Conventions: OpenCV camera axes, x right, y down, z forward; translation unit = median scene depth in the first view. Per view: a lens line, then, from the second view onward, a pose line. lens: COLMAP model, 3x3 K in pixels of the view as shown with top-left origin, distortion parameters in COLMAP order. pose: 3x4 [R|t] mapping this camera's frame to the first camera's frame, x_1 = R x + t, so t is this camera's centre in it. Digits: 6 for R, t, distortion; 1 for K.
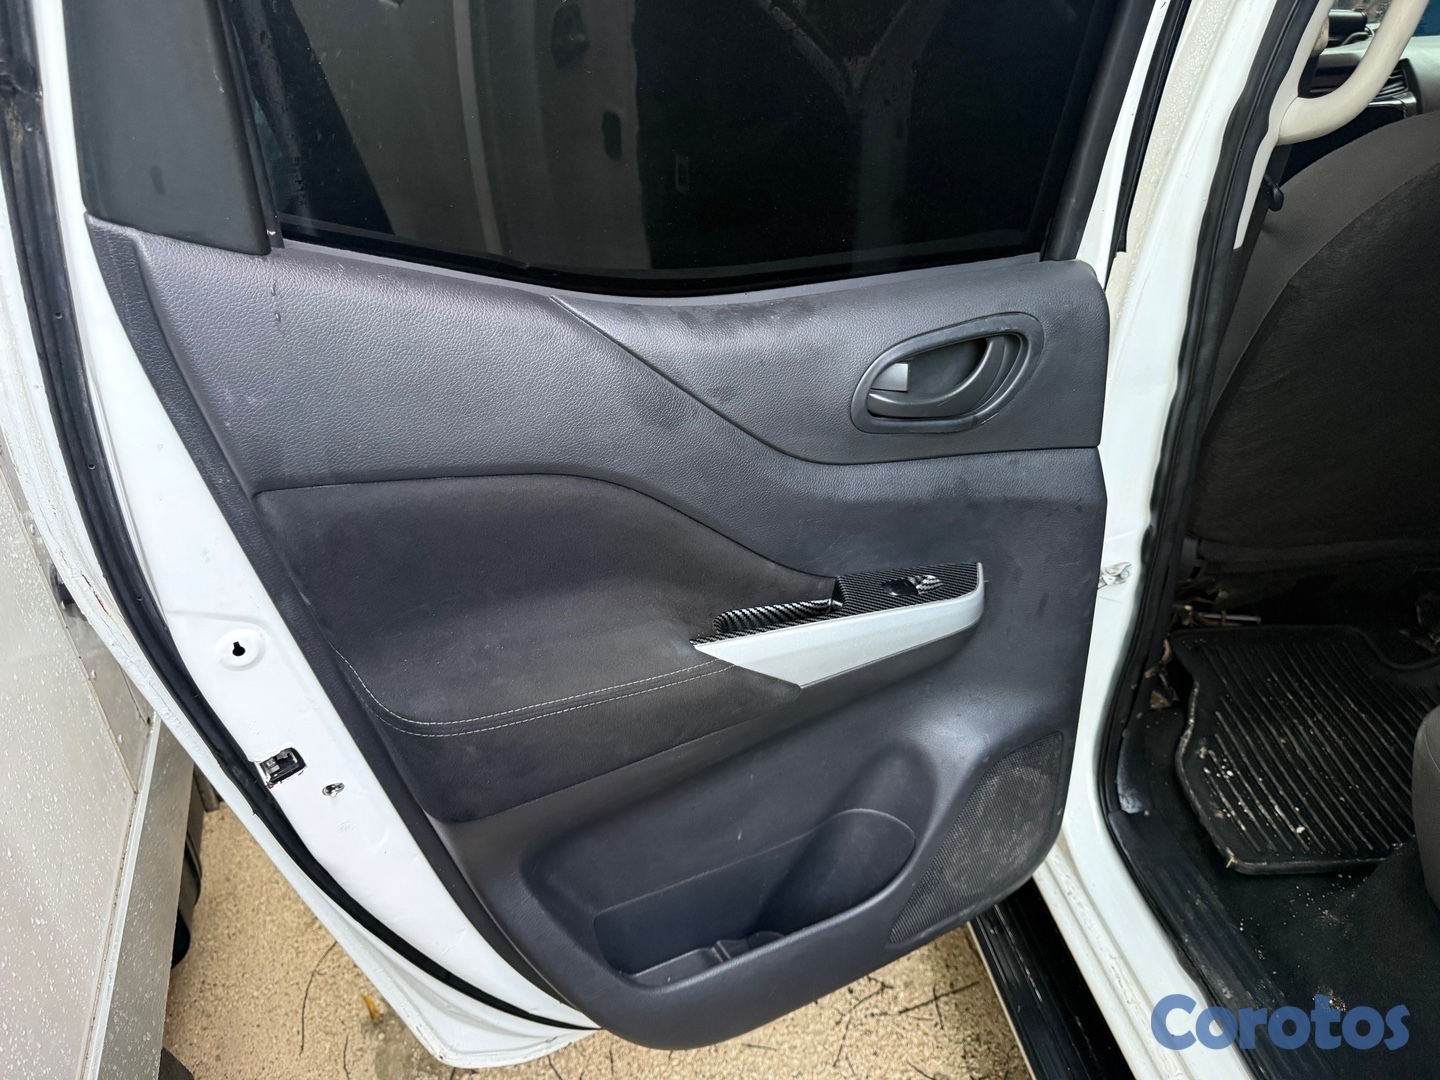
lens RADIAL K [[1040.4, 0, 718.9], [0, 1040.4, 549.5], [0, 0, 1]] dist [0.007894, -0.008818]
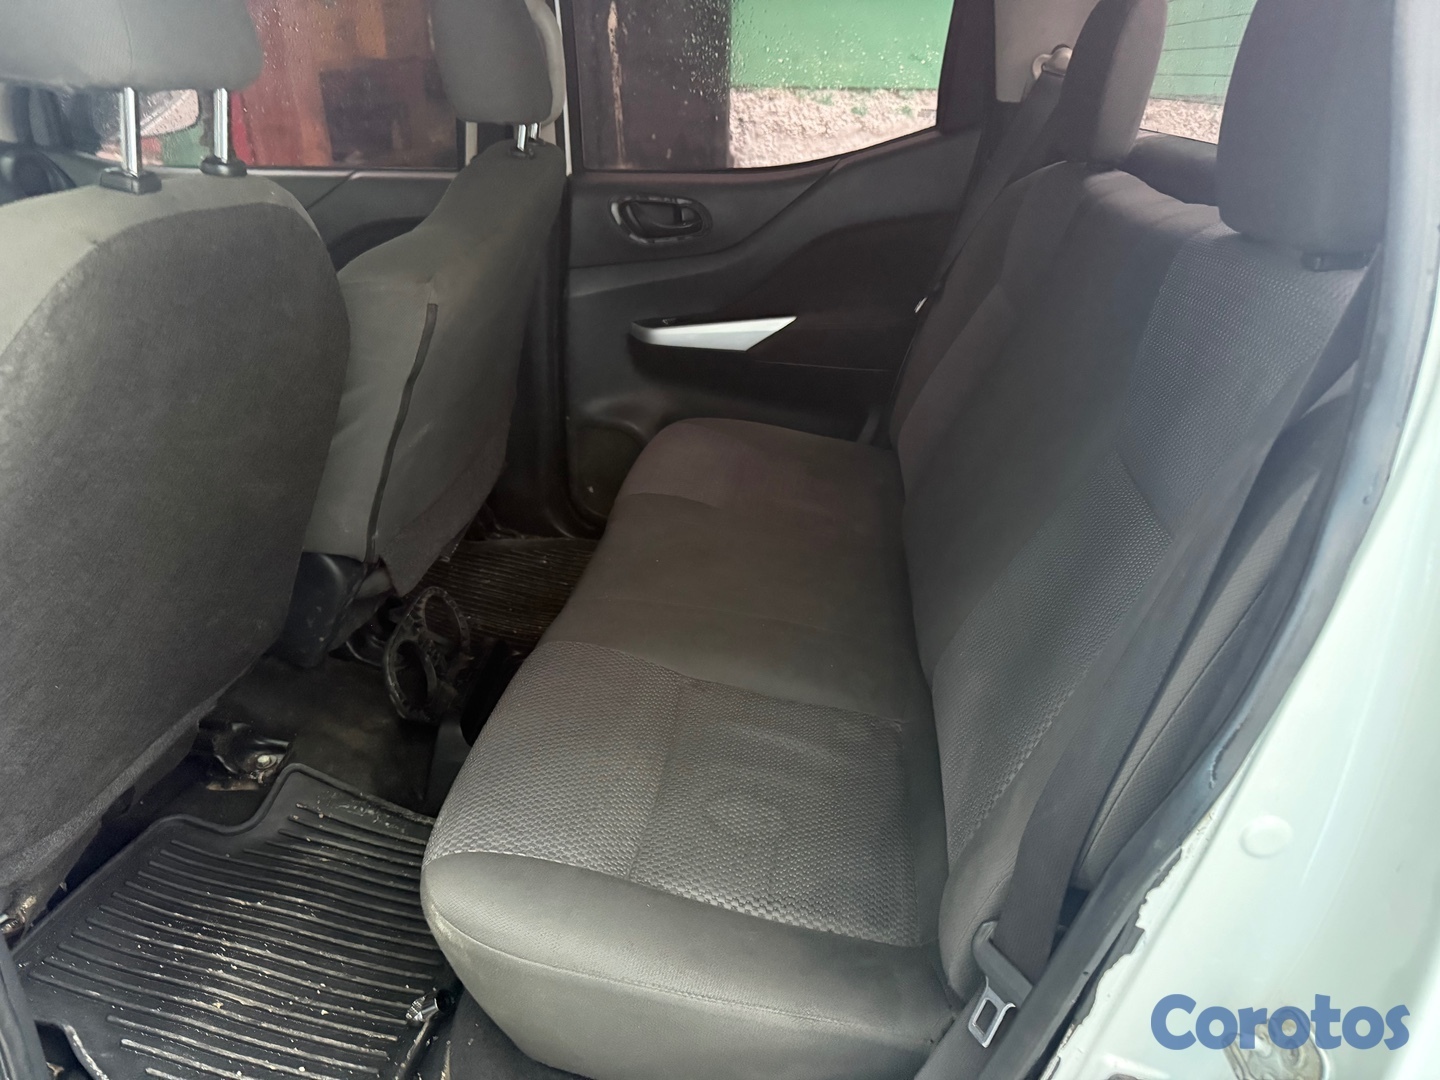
lens RADIAL K [[1040.4, 0, 719.1], [0, 1040.4, 538.9], [0, 0, 1]] dist [0.007894, -0.008818]
pose [[0.249493, -0.360649, 0.898713, 0.071718], [0.443449, 0.867586, 0.225051, -0.124078], [-0.860876, 0.342385, 0.376386, 0.286319]]
